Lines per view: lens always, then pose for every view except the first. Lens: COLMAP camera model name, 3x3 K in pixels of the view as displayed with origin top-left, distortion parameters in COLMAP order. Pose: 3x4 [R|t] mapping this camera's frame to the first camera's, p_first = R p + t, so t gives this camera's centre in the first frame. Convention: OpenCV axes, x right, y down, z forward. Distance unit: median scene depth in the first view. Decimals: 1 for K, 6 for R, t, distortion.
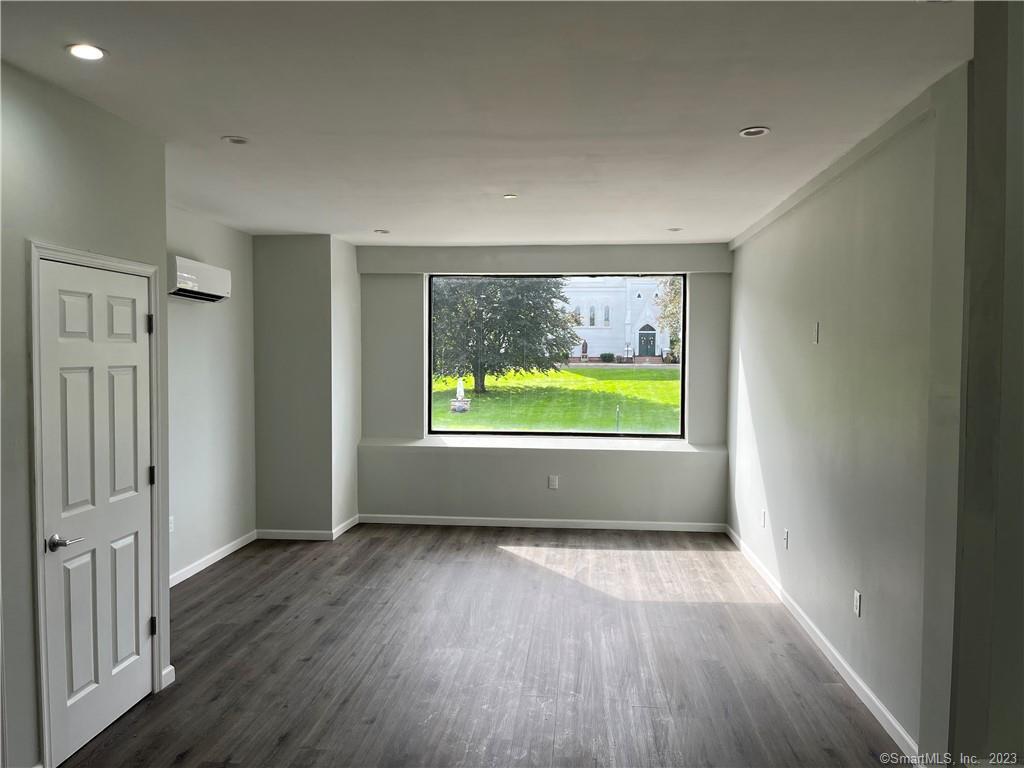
lens RADIAL K [[781.0, 0, 513.1], [0, 781.0, 390.5], [0, 0, 1]] dist [0.064594, -0.056315]
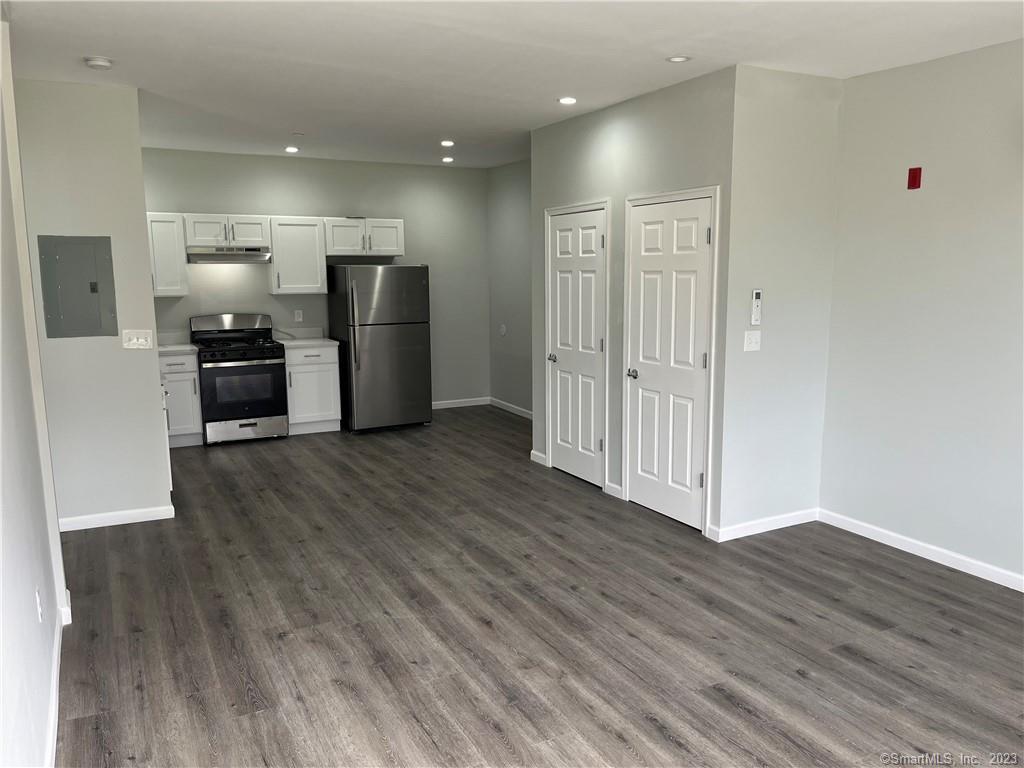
lens RADIAL K [[781.0, 0, 520.8], [0, 781.0, 391.5], [0, 0, 1]] dist [0.064594, -0.056315]
pose [[-0.833994, 0.084258, -0.545301, 0.274143], [-0.026562, 0.980995, 0.192205, -0.044883], [0.551133, 0.174782, -0.815907, 1.102488]]
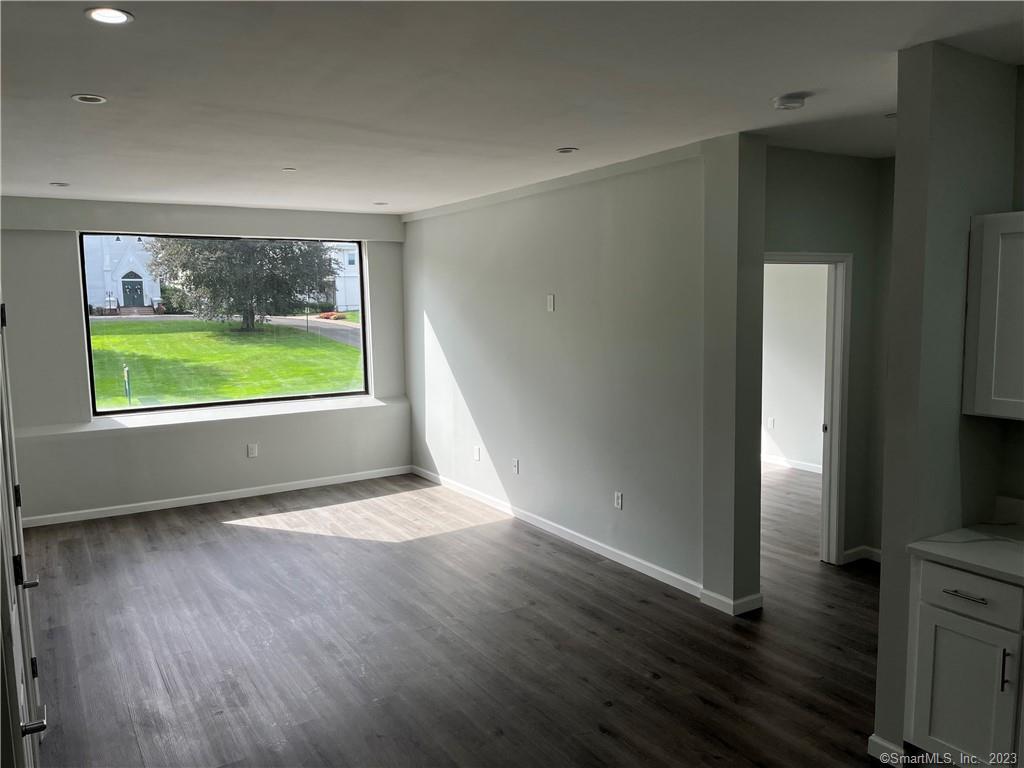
lens RADIAL K [[781.0, 0, 516.9], [0, 781.0, 391.0], [0, 0, 1]] dist [0.064594, -0.056315]
pose [[0.801101, -0.089944, 0.591732, -0.309154], [0.049505, 0.995214, 0.084253, -0.028968], [-0.596478, -0.038202, 0.801720, 0.005965]]
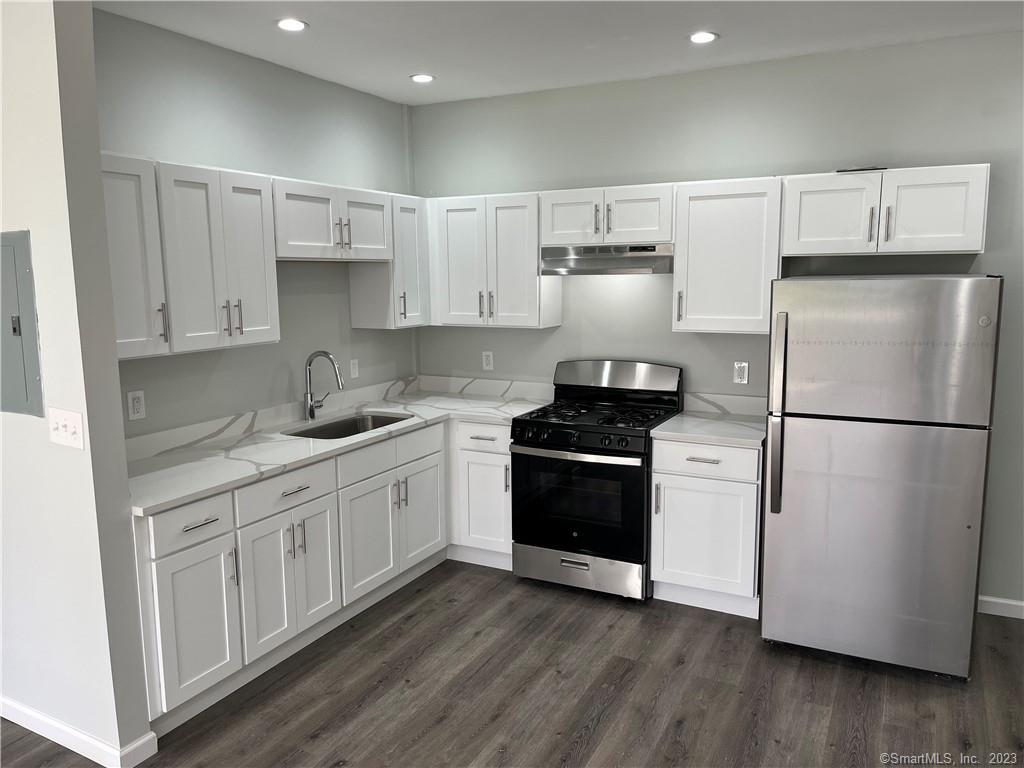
lens RADIAL K [[781.0, 0, 516.8], [0, 781.0, 385.0], [0, 0, 1]] dist [0.064594, -0.056315]
pose [[-0.925665, -0.056595, 0.374087, -0.200556], [0.016524, 0.981758, 0.189418, -0.029504], [-0.377983, 0.181519, -0.907843, 0.525643]]
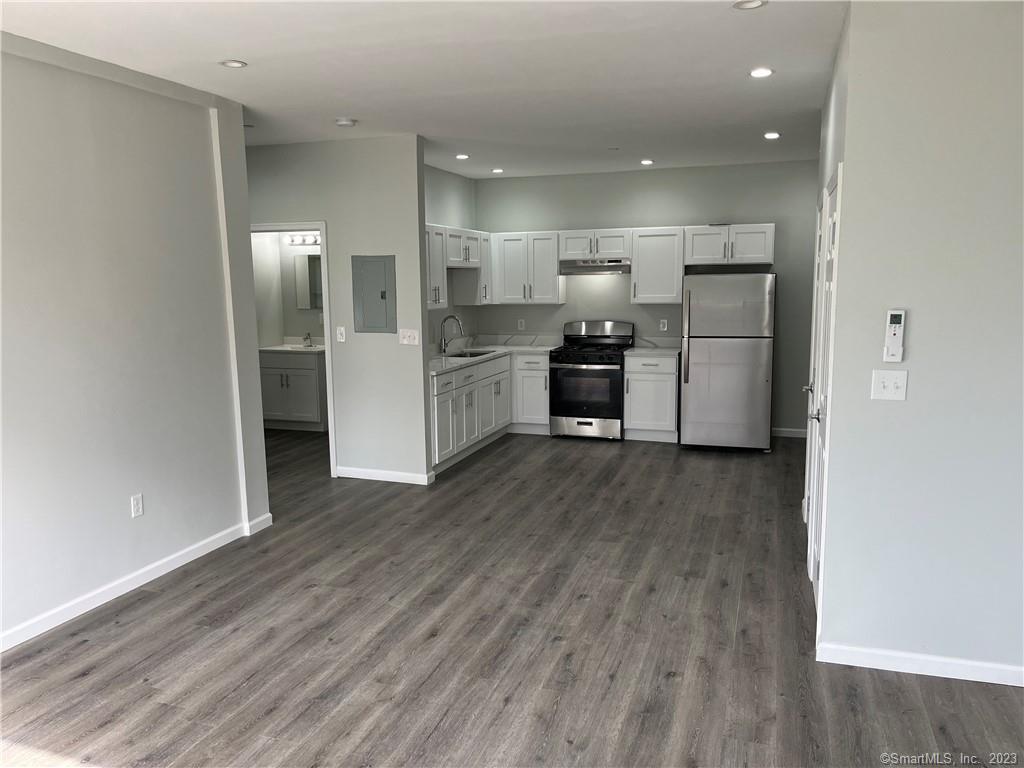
lens RADIAL K [[781.0, 0, 509.7], [0, 781.0, 393.5], [0, 0, 1]] dist [0.064594, -0.056315]
pose [[-0.971253, -0.033204, 0.235724, -0.188469], [0.012892, 0.981435, 0.191364, -0.049734], [-0.237702, 0.188901, -0.952793, 1.149300]]
